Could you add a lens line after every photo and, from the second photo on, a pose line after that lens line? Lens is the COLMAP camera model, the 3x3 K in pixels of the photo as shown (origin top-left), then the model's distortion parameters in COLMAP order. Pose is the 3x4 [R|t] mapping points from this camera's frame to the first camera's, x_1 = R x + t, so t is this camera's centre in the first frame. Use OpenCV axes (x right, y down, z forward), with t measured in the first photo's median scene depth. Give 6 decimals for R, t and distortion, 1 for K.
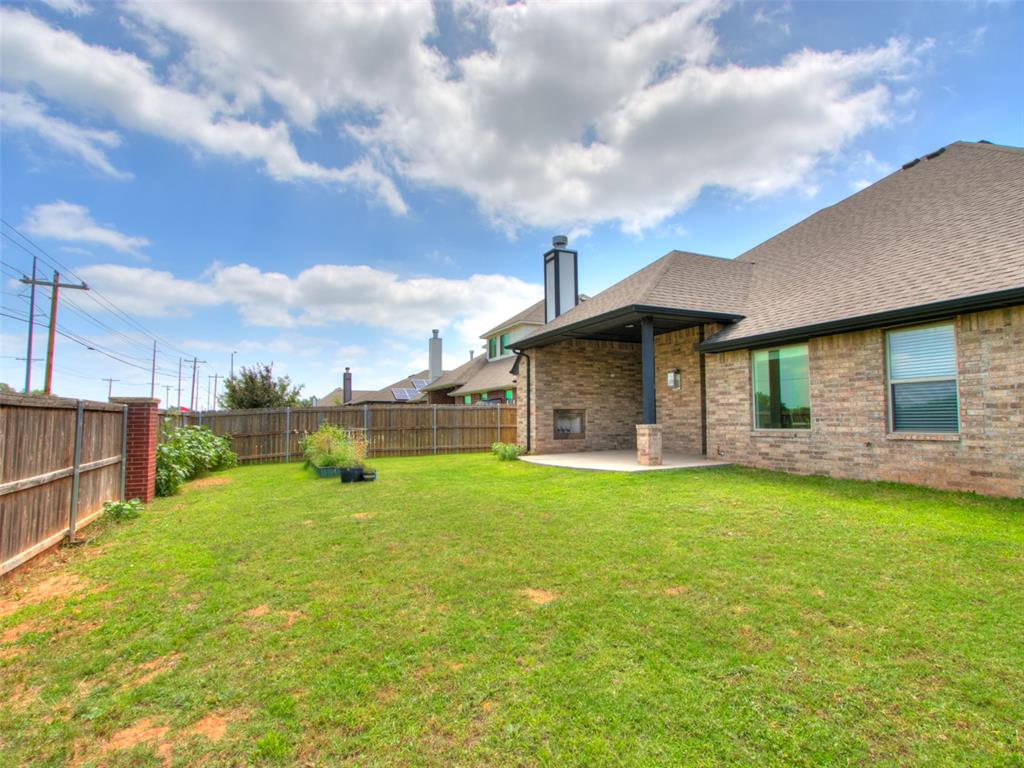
lens RADIAL K [[532.2, 0, 518.8], [0, 532.2, 386.5], [0, 0, 1]] dist [-0.000290, 0.000668]
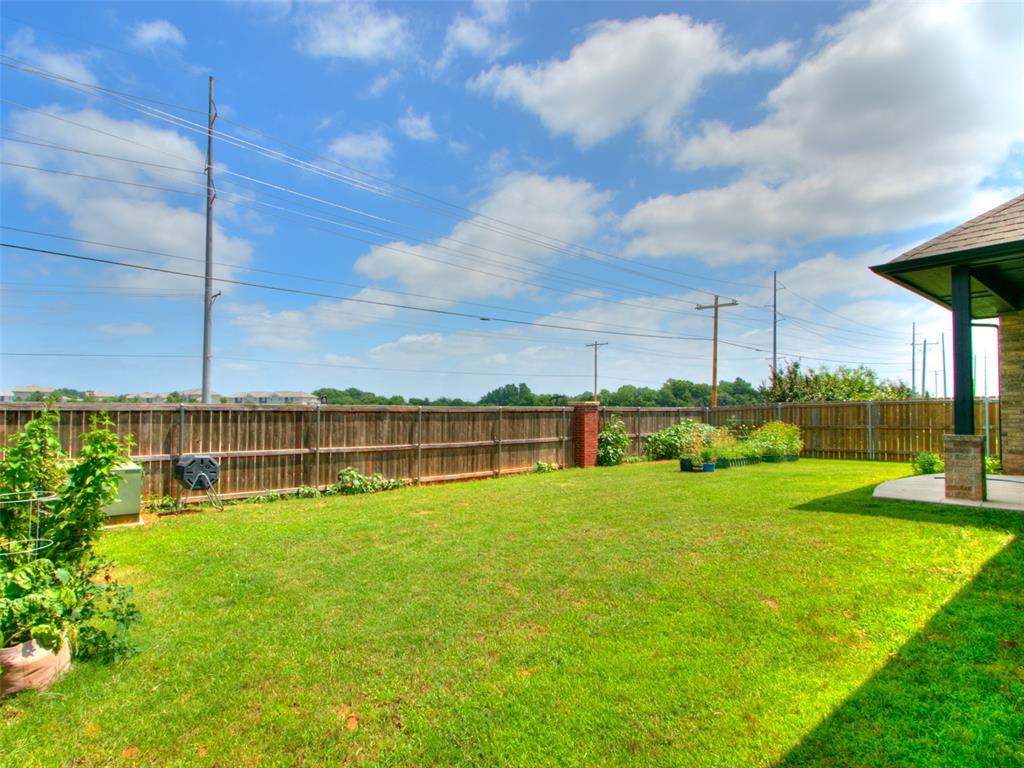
lens RADIAL K [[532.2, 0, 451.2], [0, 532.2, 404.2], [0, 0, 1]] dist [-0.000290, 0.000668]
pose [[0.211784, -0.006389, -0.977296, 0.506336], [0.062028, 0.998050, 0.006917, -0.005690], [0.975346, -0.062084, 0.211767, 0.180017]]
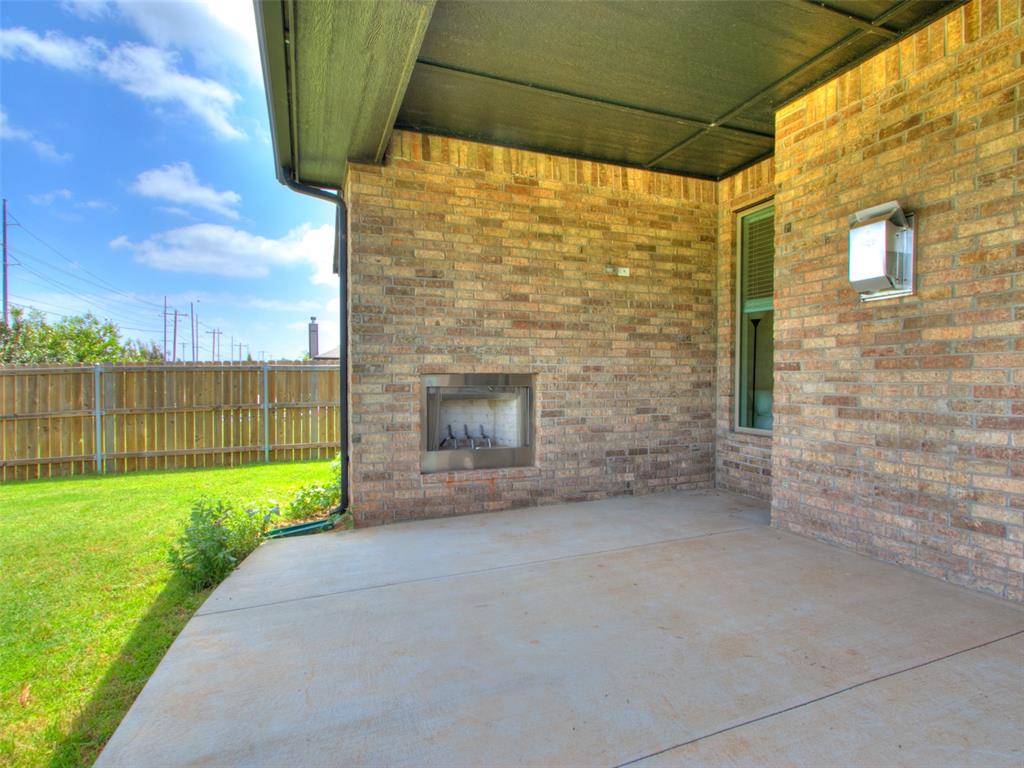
lens RADIAL K [[532.2, 0, 507.5], [0, 532.2, 387.2], [0, 0, 1]] dist [-0.000290, 0.000668]
pose [[0.997503, 0.006280, -0.070347, 0.130130], [-0.000672, 0.996838, 0.079458, 0.024679], [0.070623, -0.079213, 0.994353, 0.674594]]
